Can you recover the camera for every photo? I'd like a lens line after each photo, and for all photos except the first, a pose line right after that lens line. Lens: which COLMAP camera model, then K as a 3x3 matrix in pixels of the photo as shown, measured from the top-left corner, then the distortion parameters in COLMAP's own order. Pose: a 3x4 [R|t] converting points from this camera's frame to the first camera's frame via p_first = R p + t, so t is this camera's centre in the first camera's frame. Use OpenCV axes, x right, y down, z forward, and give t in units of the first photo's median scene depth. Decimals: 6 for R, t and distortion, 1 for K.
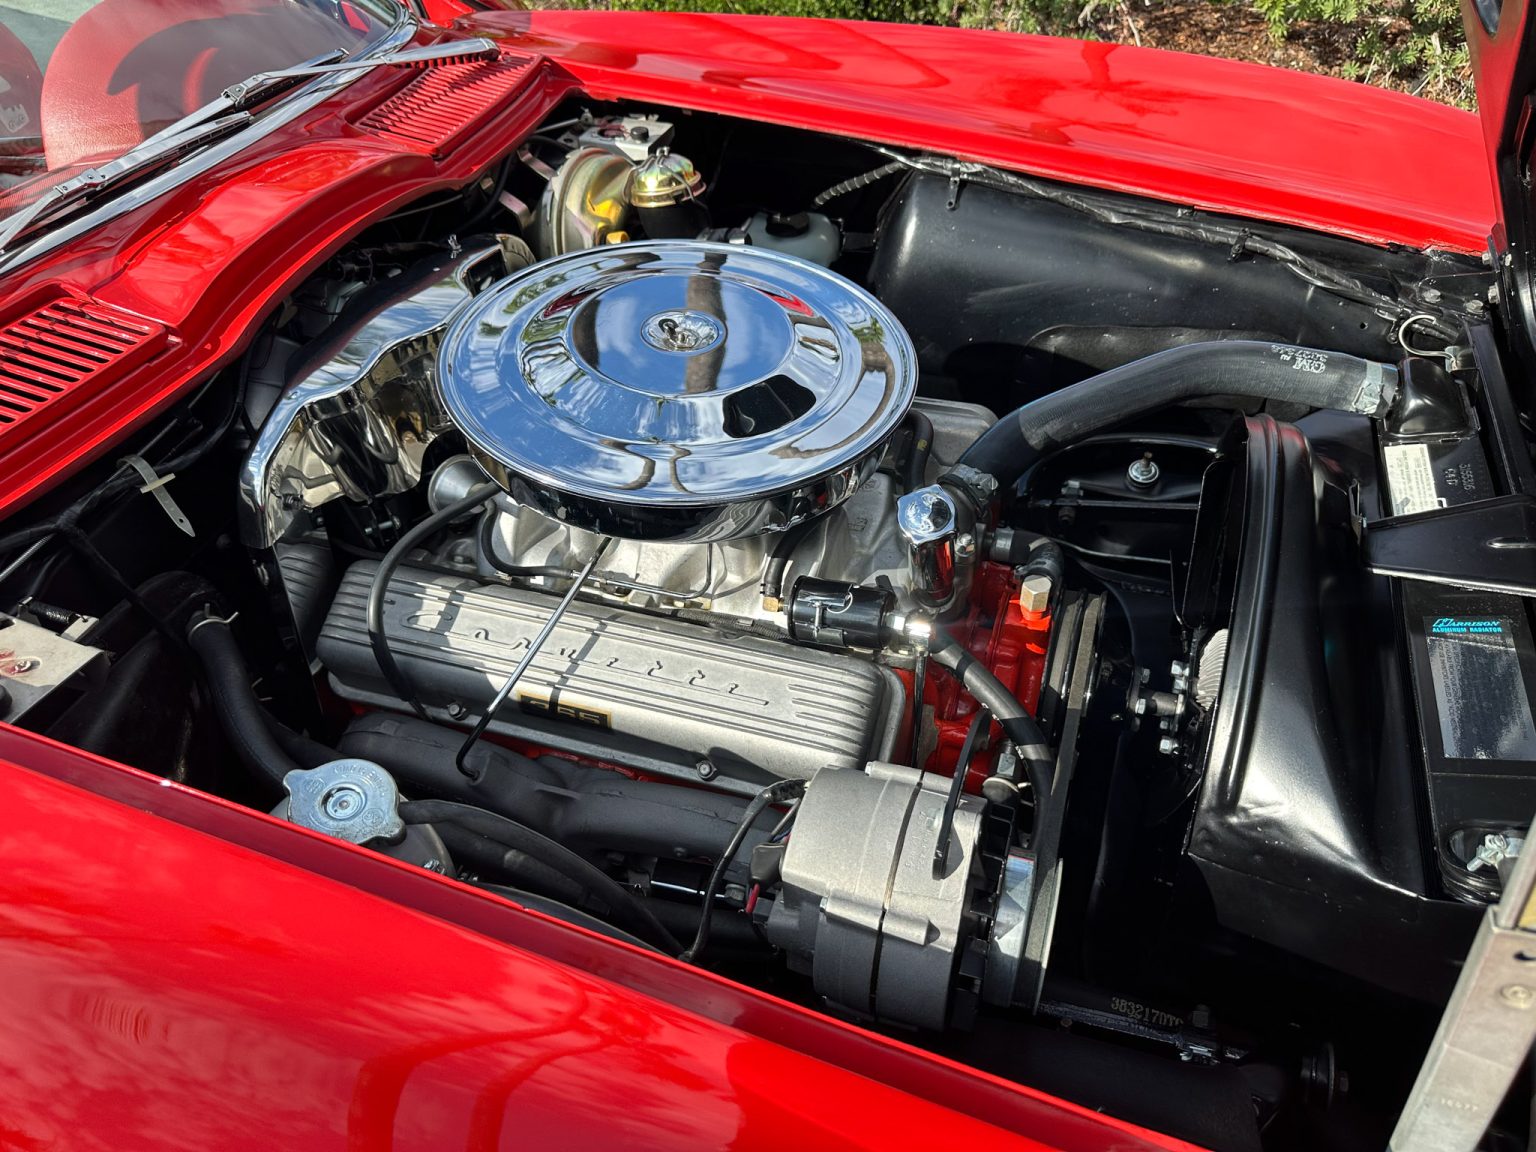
lens RADIAL K [[1113.0, 0, 767.2], [0, 1113.0, 560.6], [0, 0, 1]] dist [0.003008, -0.007394]
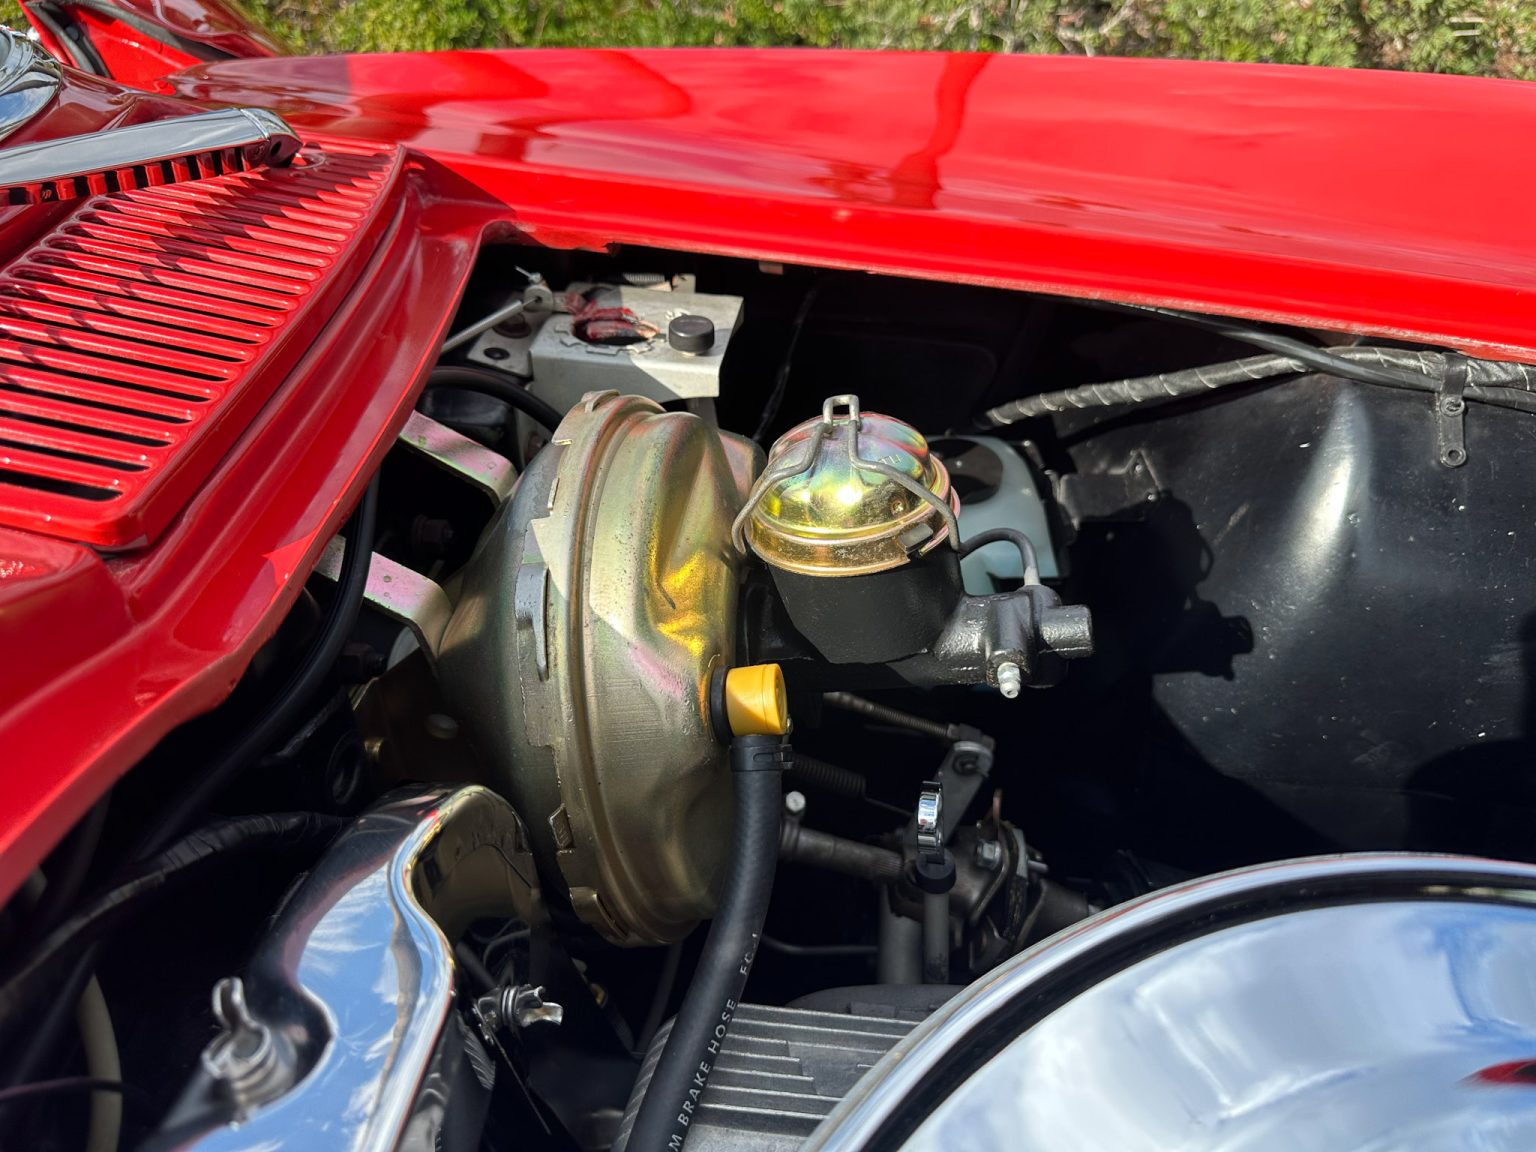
lens RADIAL K [[1113.0, 0, 767.2], [0, 1113.0, 560.6], [0, 0, 1]] dist [0.003008, -0.007394]
pose [[0.977491, -0.101619, 0.184891, -0.168884], [0.111764, 0.992703, -0.045277, -0.281158], [-0.178941, 0.064922, 0.981715, 0.609166]]
